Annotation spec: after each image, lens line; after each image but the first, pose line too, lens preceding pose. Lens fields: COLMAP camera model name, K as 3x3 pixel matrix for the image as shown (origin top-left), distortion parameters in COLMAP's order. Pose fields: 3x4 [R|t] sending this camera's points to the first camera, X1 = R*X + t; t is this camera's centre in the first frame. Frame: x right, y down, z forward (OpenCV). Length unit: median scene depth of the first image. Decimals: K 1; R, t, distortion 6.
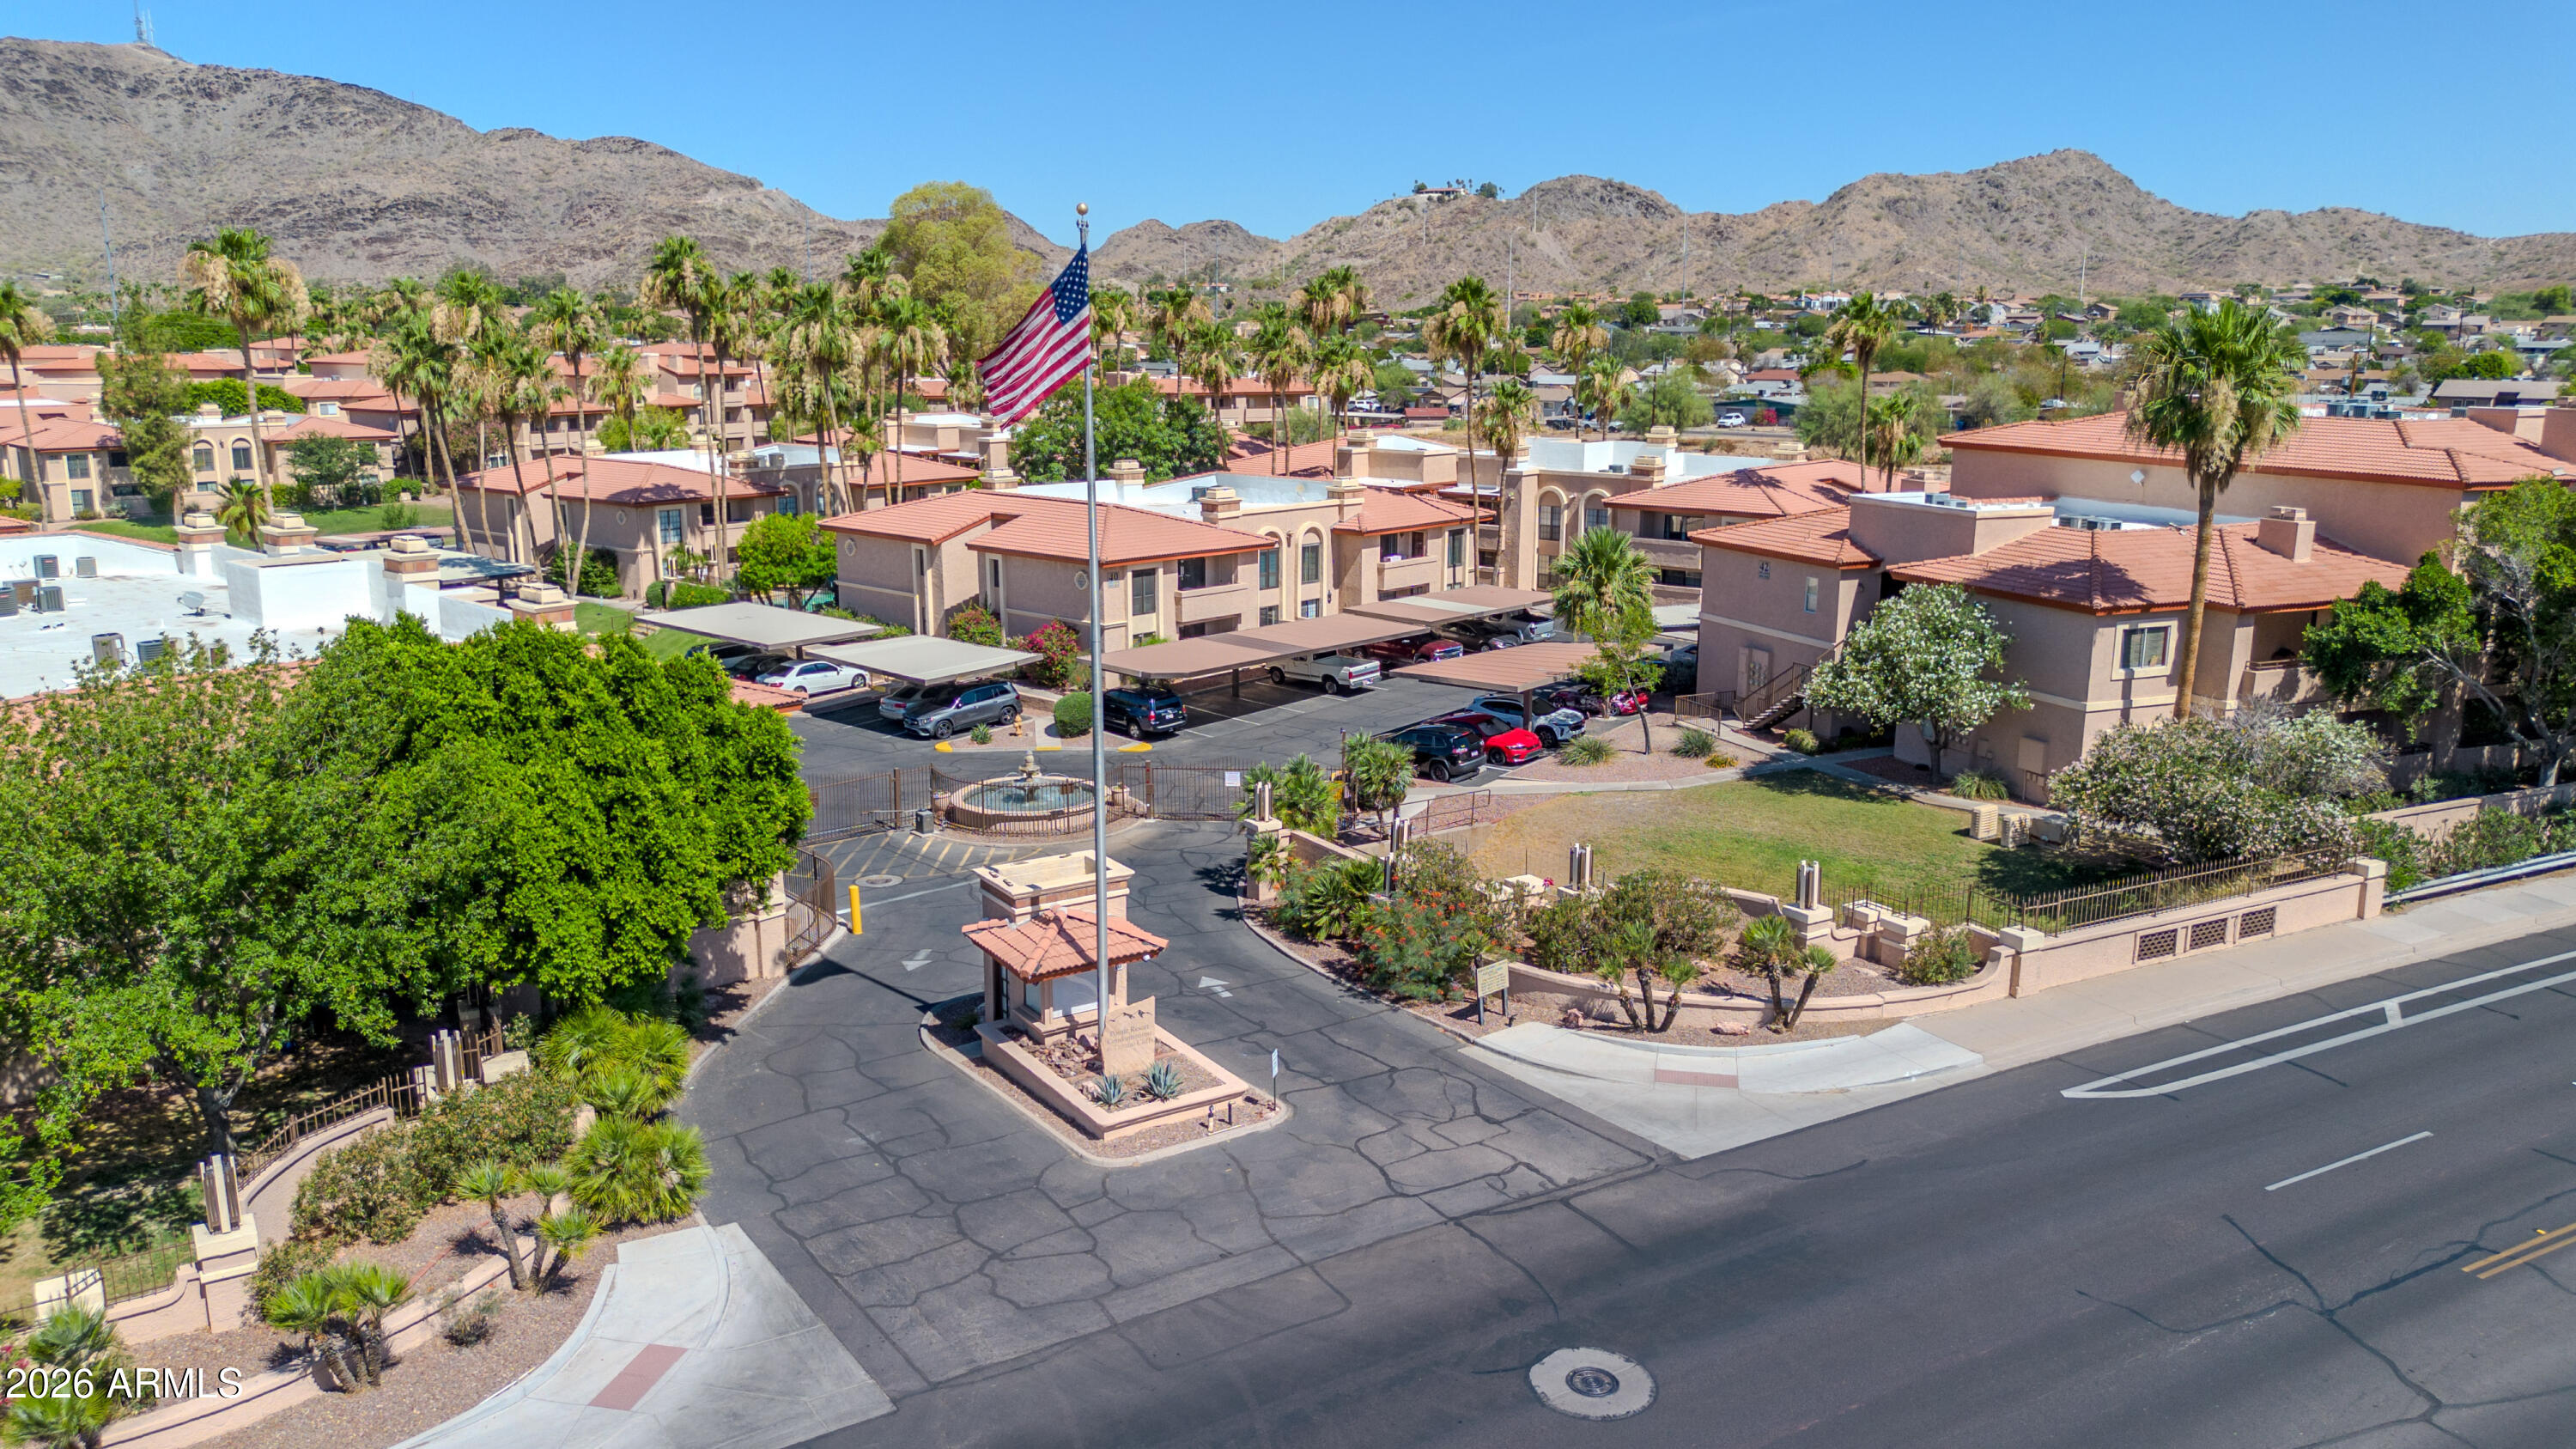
lens RADIAL K [[1817.9, 0, 1288.0], [0, 1817.9, 724.5], [0, 0, 1]] dist [0.064281, -0.068661]
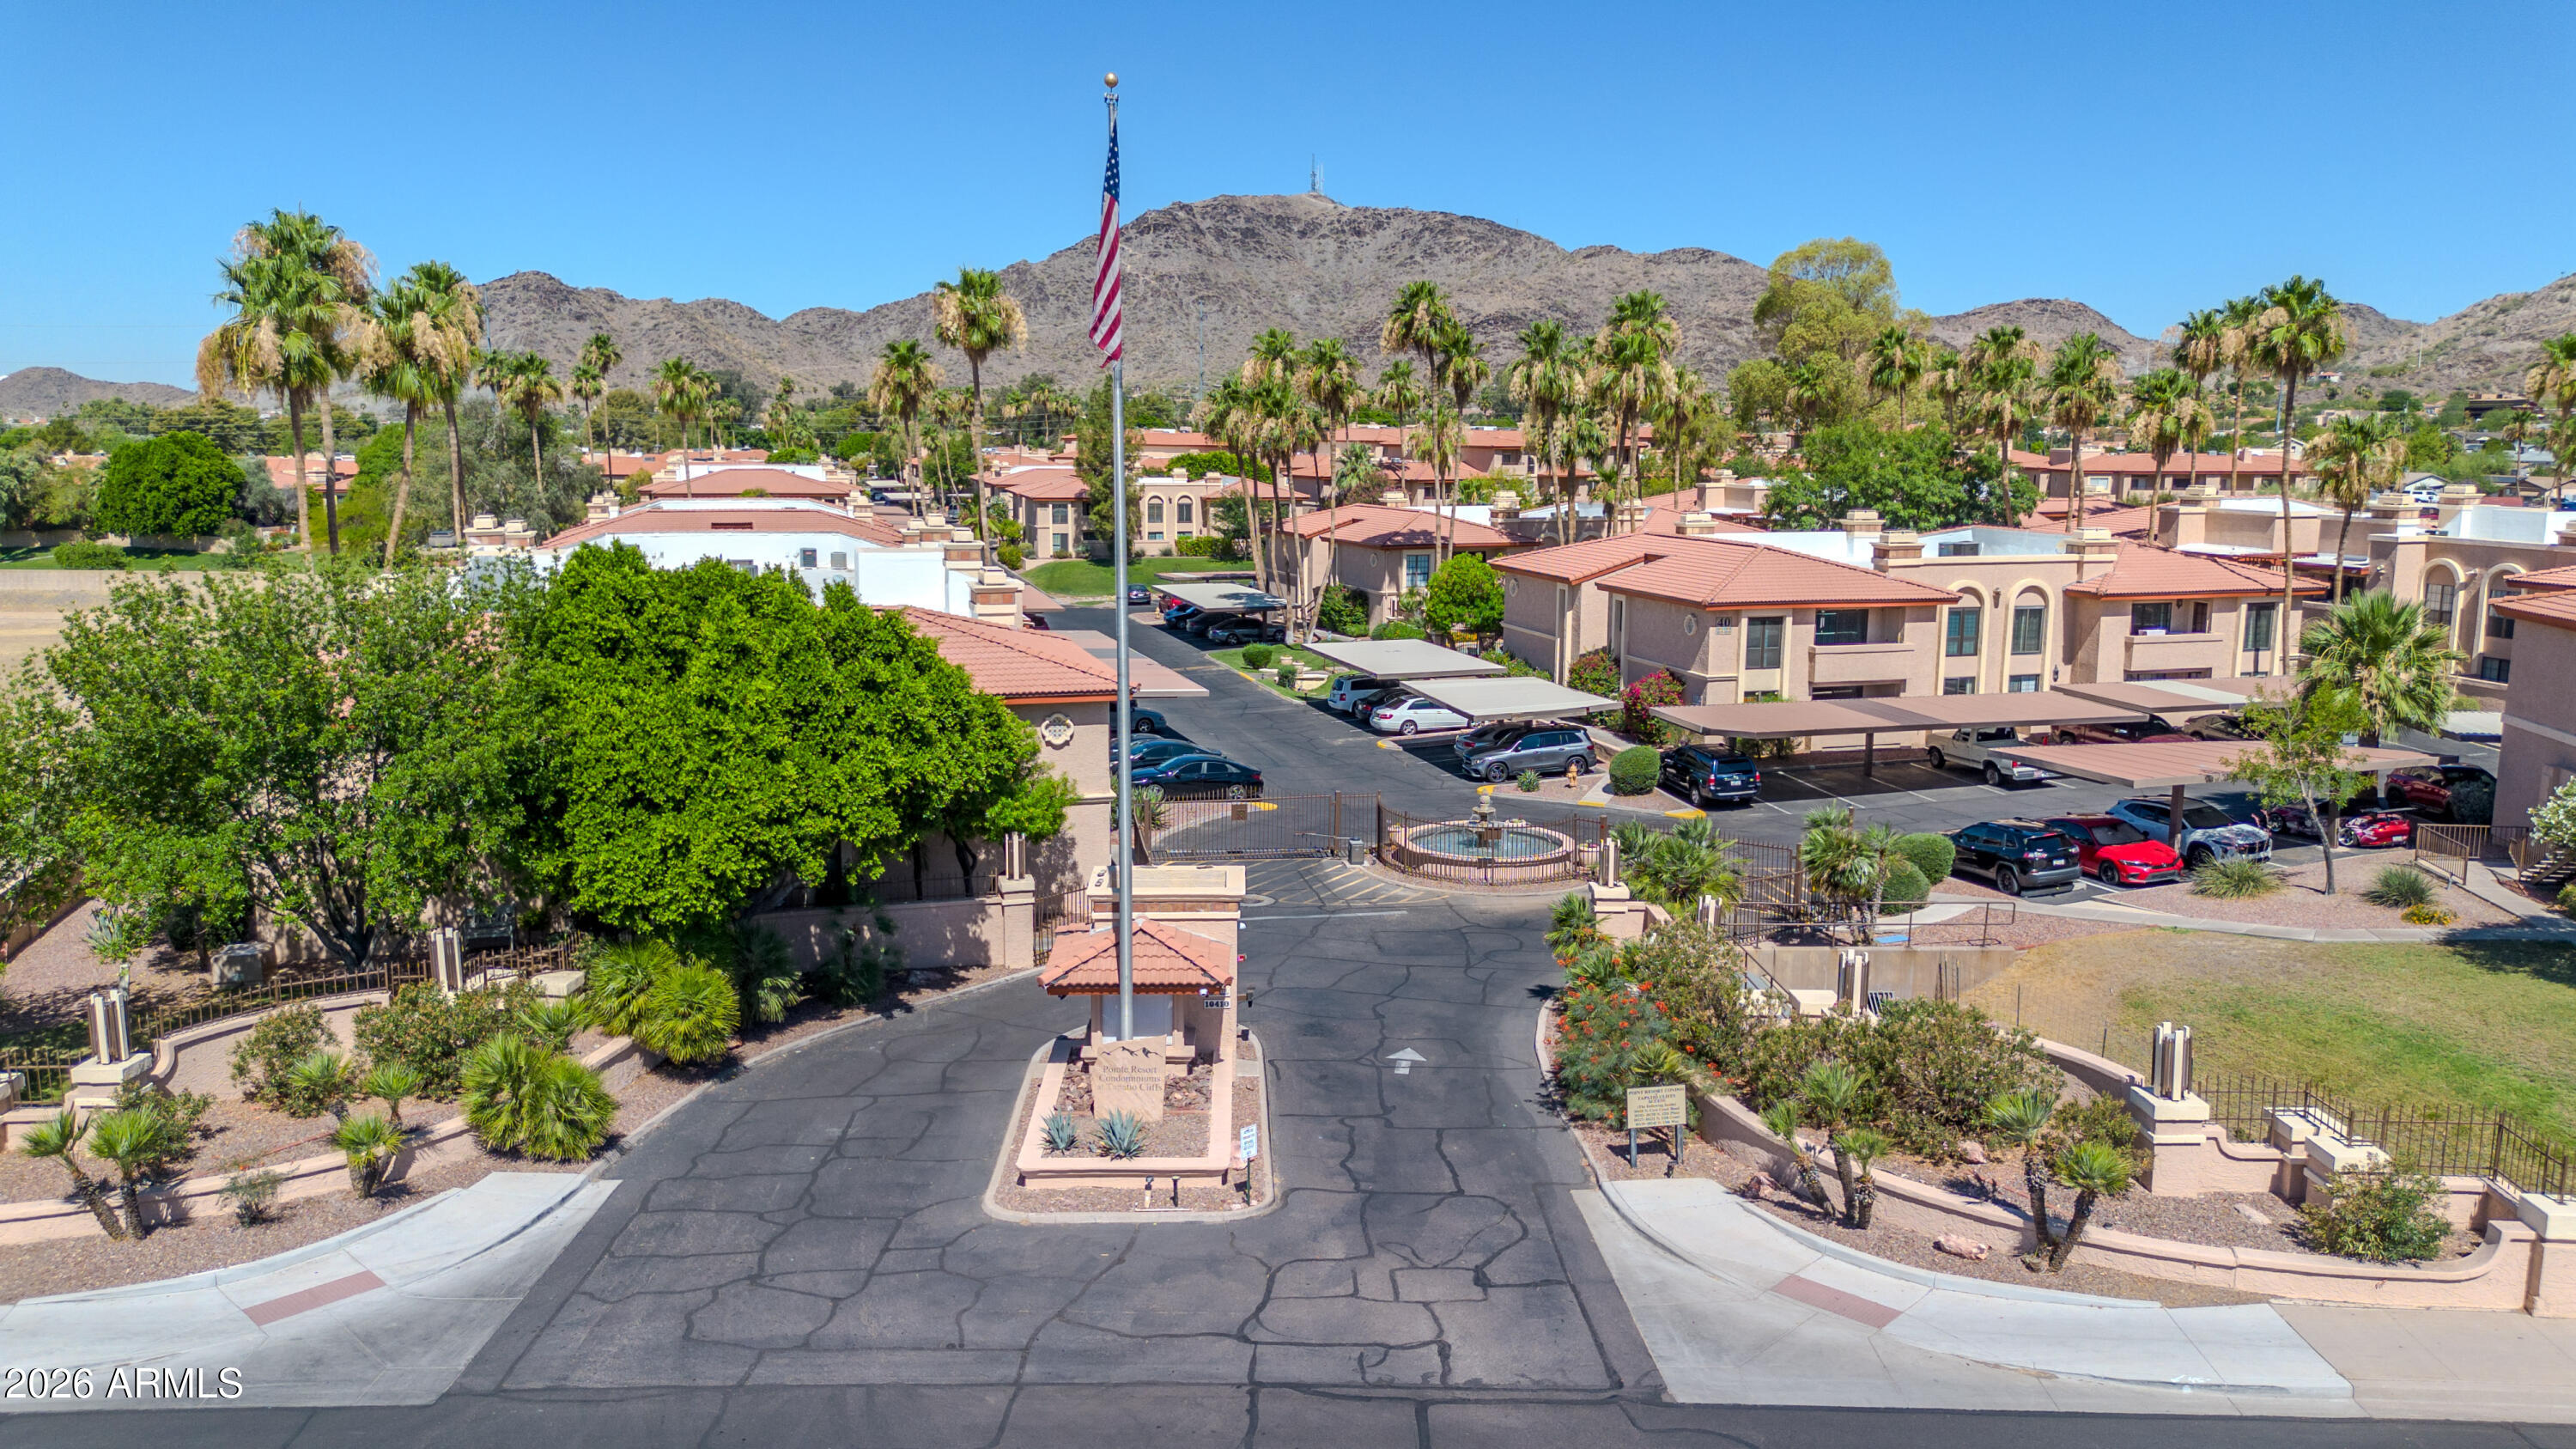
lens RADIAL K [[1823.8, 0, 1288.0], [0, 1823.8, 724.5], [0, 0, 1]] dist [0.073228, -0.071888]
pose [[0.853279, 0.085395, -0.514414, 0.171624], [-0.112835, 0.993364, -0.022261, 0.009825], [0.509100, 0.077039, 0.857253, 0.136149]]
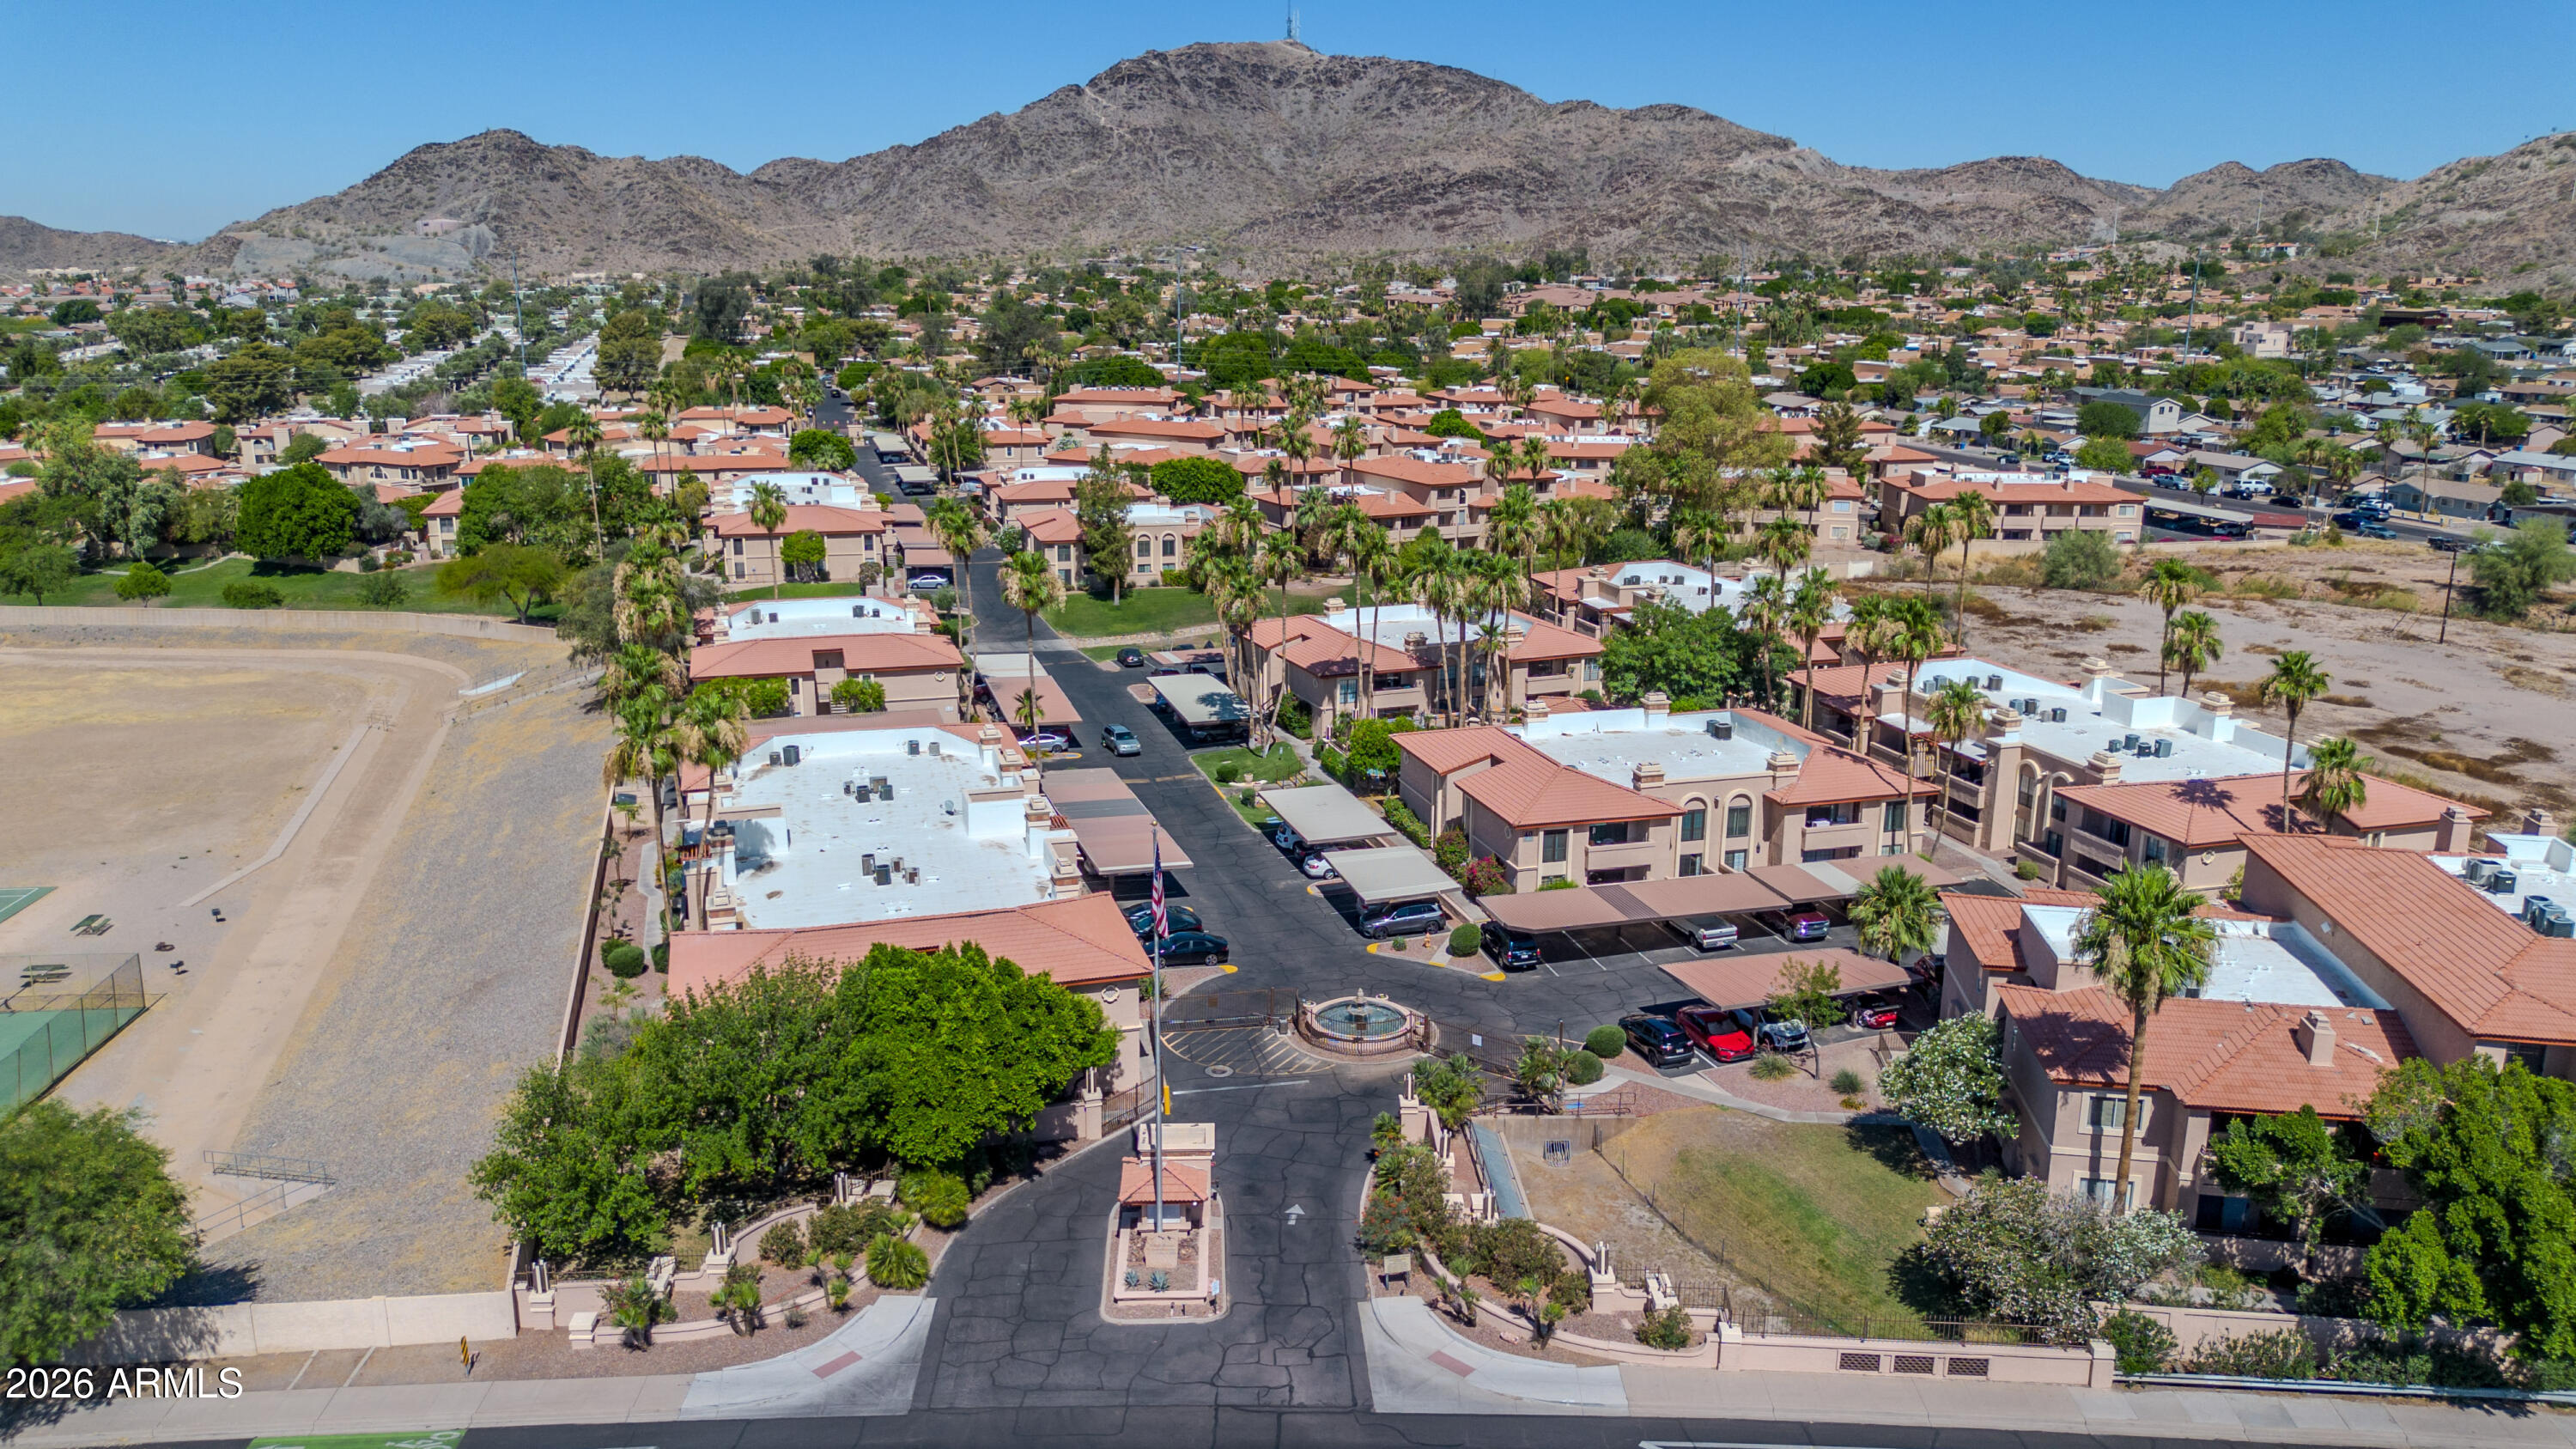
lens RADIAL K [[1804.3, 0, 1288.0], [0, 1804.3, 724.5], [0, 0, 1]] dist [0.071196, -0.068699]
pose [[0.859813, 0.127200, -0.494511, 0.377622], [-0.113142, 0.991861, 0.058408, -0.207826], [0.497915, 0.005730, 0.867207, -0.230357]]
